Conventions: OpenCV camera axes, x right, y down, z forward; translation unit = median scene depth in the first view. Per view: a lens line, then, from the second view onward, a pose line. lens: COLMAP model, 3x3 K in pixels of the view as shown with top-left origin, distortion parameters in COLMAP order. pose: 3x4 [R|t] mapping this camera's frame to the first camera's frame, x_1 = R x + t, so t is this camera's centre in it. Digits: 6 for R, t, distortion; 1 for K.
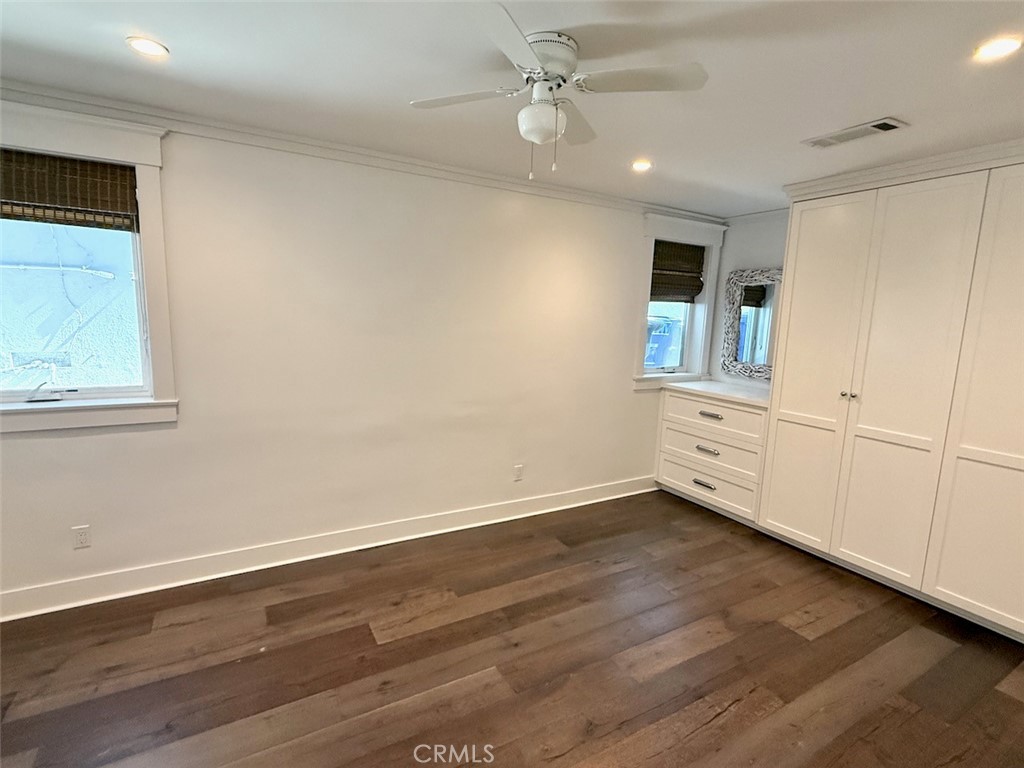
lens RADIAL K [[498.3, 0, 512.4], [0, 498.3, 383.4], [0, 0, 1]] dist [-0.006270, 0.000938]
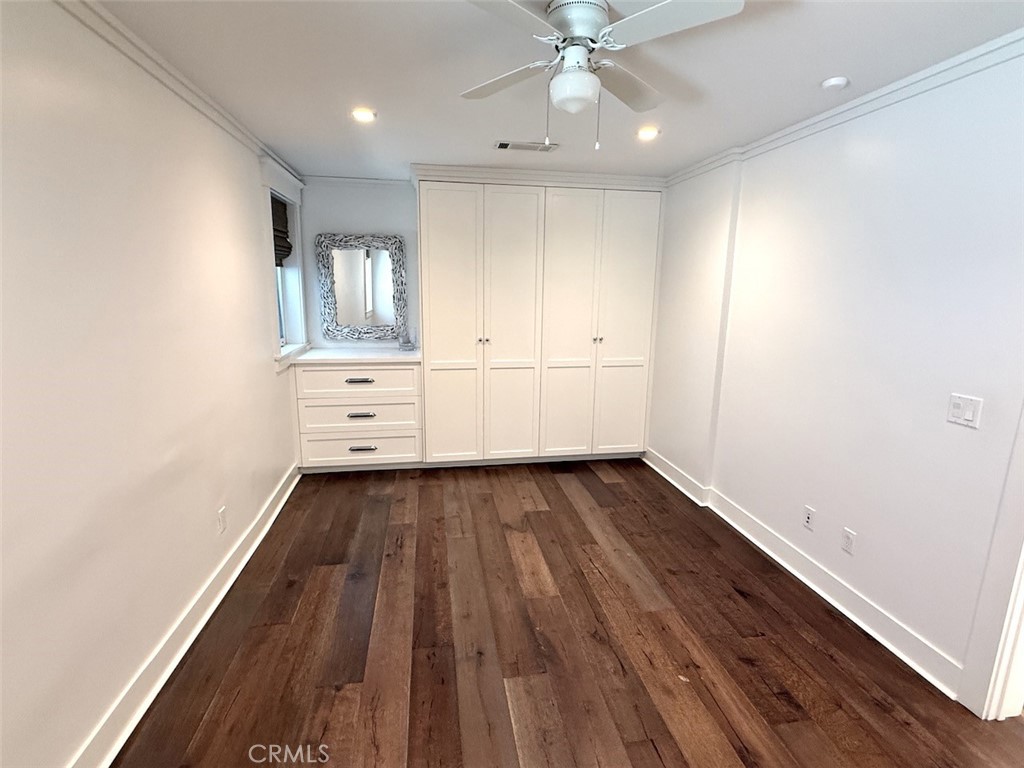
lens RADIAL K [[498.3, 0, 512.2], [0, 498.3, 383.9], [0, 0, 1]] dist [-0.006270, 0.000938]
pose [[0.333396, -0.214861, 0.917977, -0.501686], [0.130878, 0.974805, 0.180629, -0.084744], [-0.933658, 0.059922, 0.353117, 0.414820]]
